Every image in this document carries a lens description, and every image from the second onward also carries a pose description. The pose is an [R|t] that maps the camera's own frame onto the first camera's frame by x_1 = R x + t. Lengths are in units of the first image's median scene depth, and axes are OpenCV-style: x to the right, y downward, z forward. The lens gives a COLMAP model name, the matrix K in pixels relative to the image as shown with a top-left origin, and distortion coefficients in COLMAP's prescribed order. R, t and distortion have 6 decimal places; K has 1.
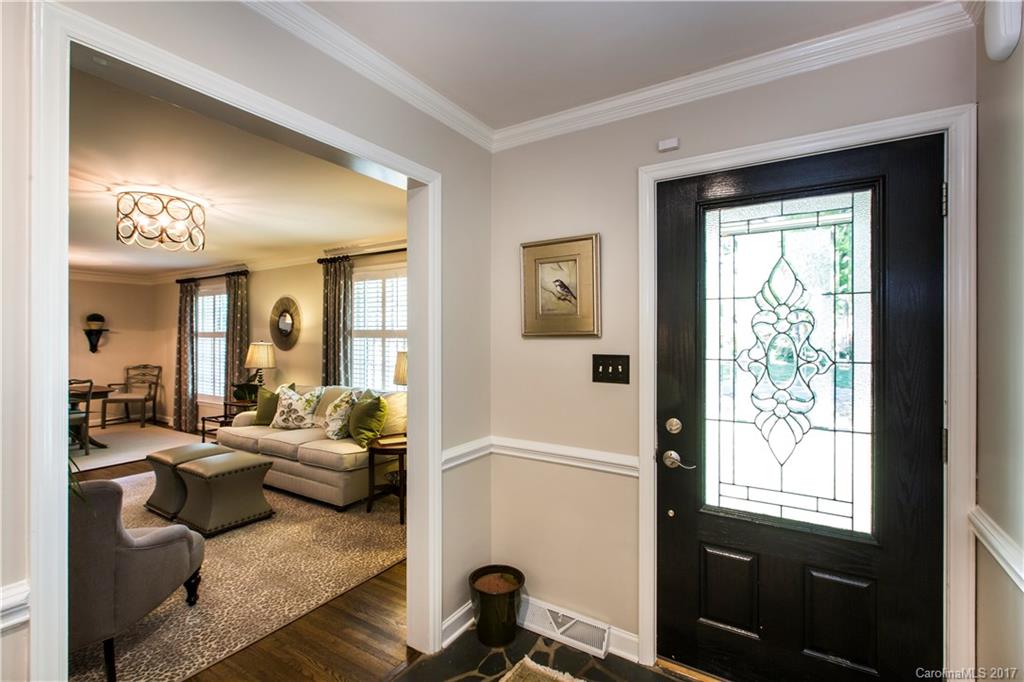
lens RADIAL K [[458.6, 0, 513.5], [0, 458.6, 337.5], [0, 0, 1]] dist [-0.001580, -0.000479]
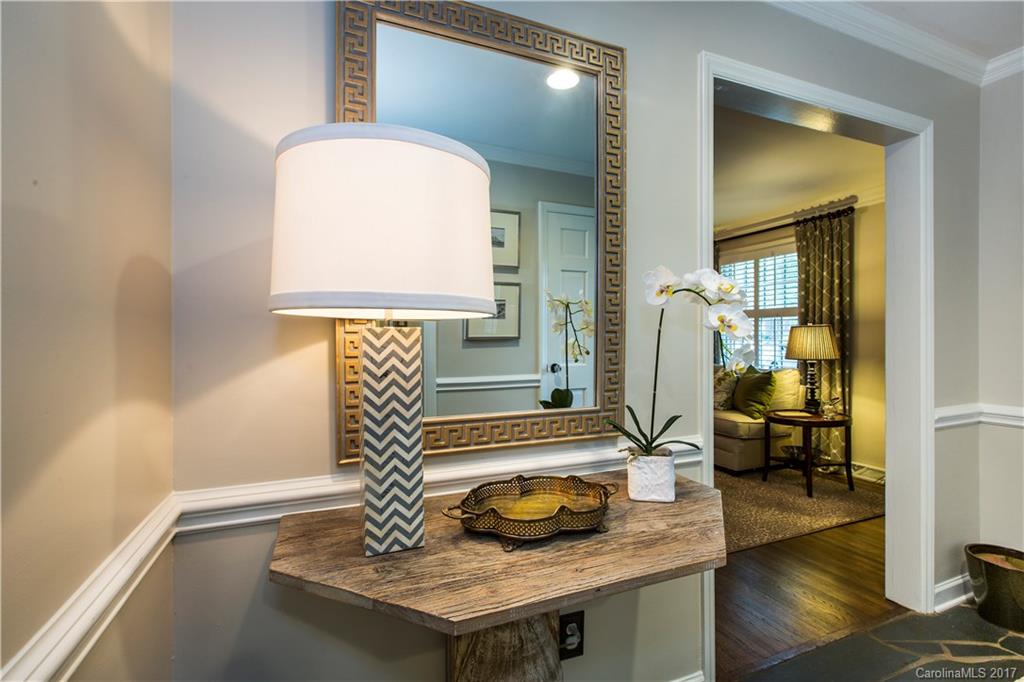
lens RADIAL K [[458.6, 0, 513.5], [0, 458.6, 337.5], [0, 0, 1]] dist [-0.001580, -0.000479]
pose [[0.820824, -0.004048, -0.571166, -0.140440], [0.004992, 0.999988, 0.000088, 0.040362], [0.571159, -0.002923, 0.820834, -0.125410]]
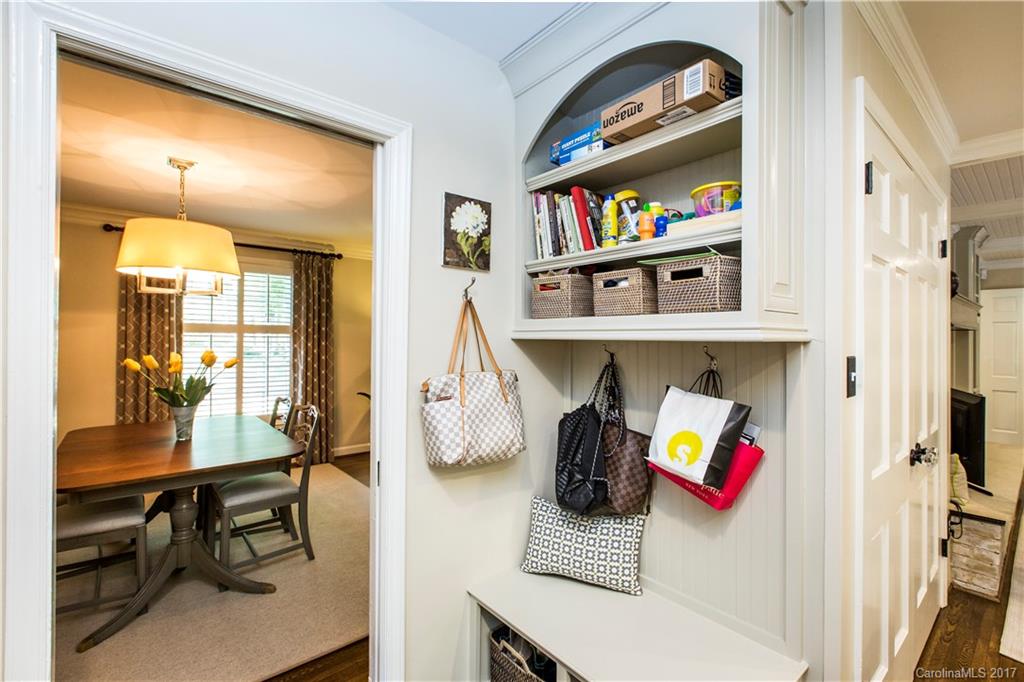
lens RADIAL K [[458.6, 0, 513.5], [0, 458.6, 337.5], [0, 0, 1]] dist [-0.001580, -0.000479]
pose [[0.299466, 0.002951, 0.954102, -0.989973], [-0.006021, 0.999981, -0.001203, 0.007770], [-0.954088, -0.005384, 0.299478, 0.158265]]
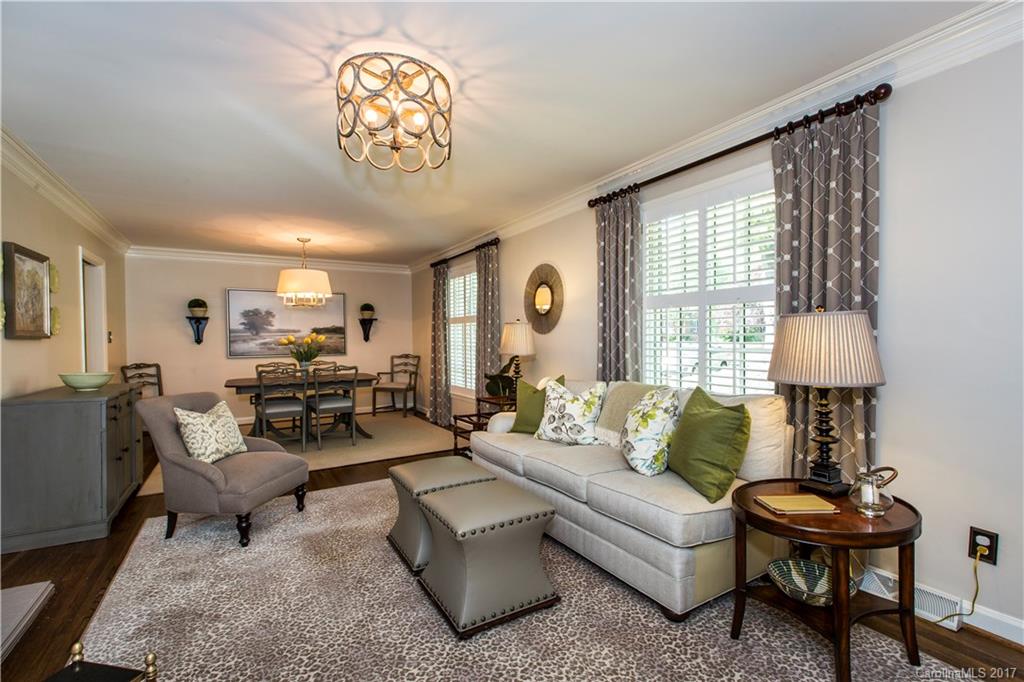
lens RADIAL K [[447.8, 0, 516.0], [0, 447.8, 342.4], [0, 0, 1]] dist [0.001984, 0.000101]
pose [[0.894439, -0.005036, -0.447161, -0.229433], [0.009891, 0.999915, 0.008522, 0.041219], [0.447080, -0.012045, 0.894413, 0.346060]]
